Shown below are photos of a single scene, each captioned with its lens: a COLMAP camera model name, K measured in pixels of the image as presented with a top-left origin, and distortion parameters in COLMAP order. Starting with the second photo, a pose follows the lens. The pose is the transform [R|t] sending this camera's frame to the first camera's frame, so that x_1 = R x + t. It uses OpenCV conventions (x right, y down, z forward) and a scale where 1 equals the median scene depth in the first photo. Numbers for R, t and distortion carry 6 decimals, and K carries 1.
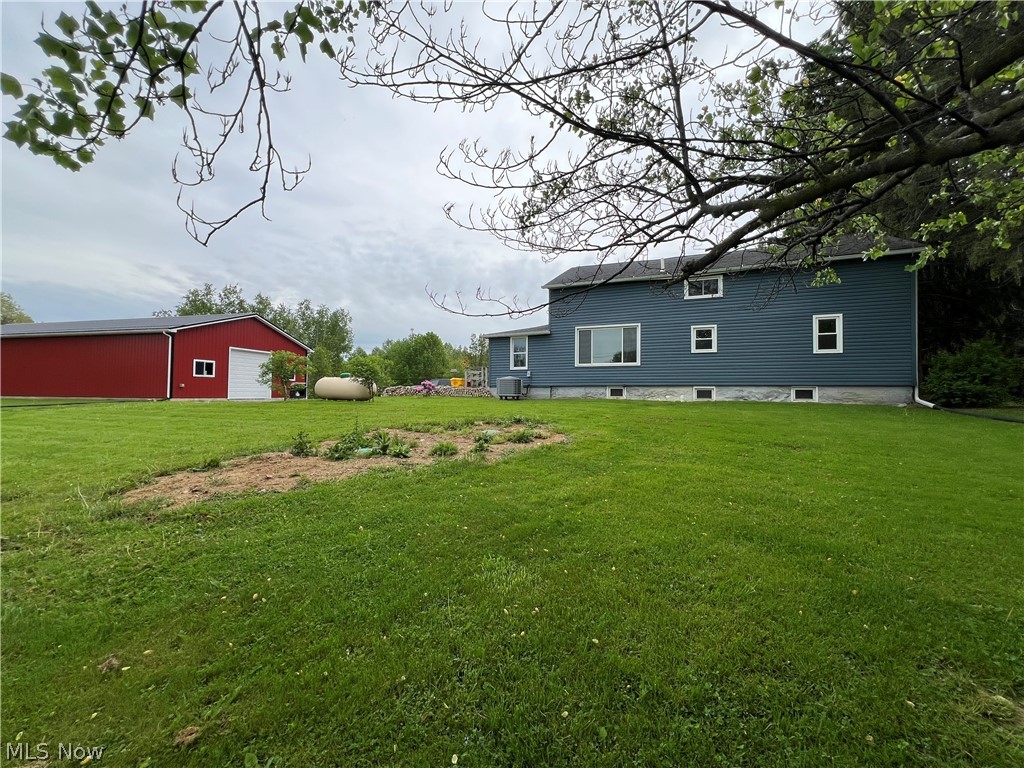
lens RADIAL K [[414.1, 0, 514.1], [0, 414.1, 380.2], [0, 0, 1]] dist [0.011525, 0.000126]
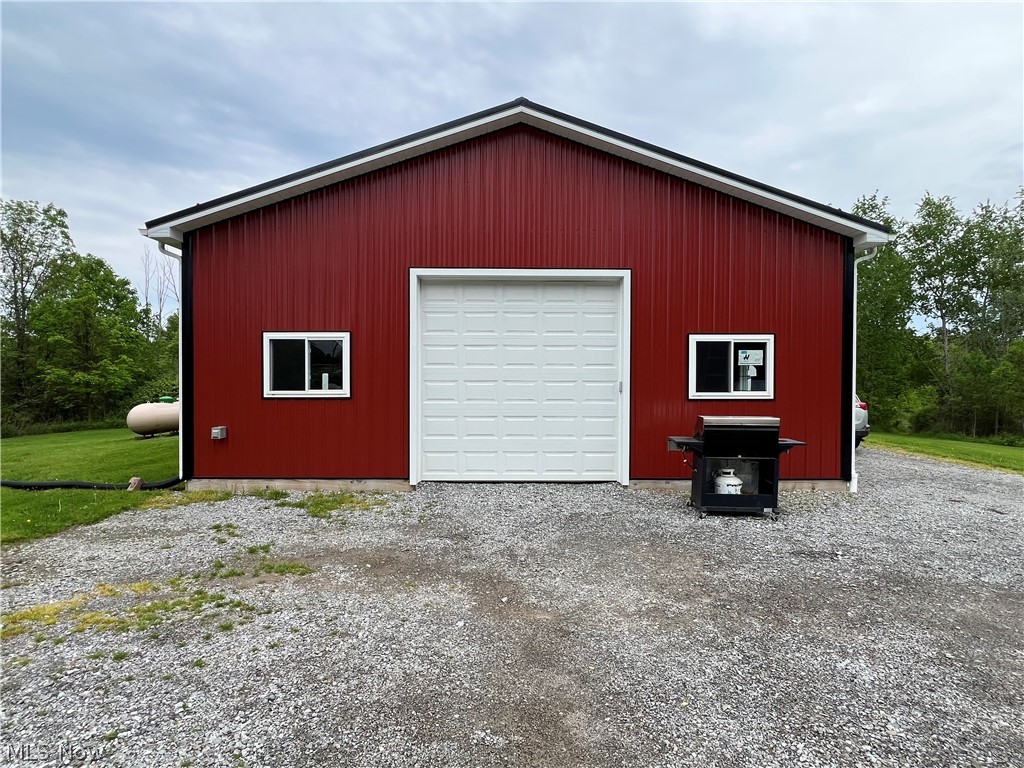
lens RADIAL K [[496.6, 0, 514.8], [0, 496.6, 378.8], [0, 0, 1]] dist [0.013310, 0.000167]
pose [[0.235305, -0.001475, -0.971920, -0.411717], [0.021534, 0.999761, 0.003696, -0.017928], [0.971683, -0.021799, 0.235281, 1.039934]]
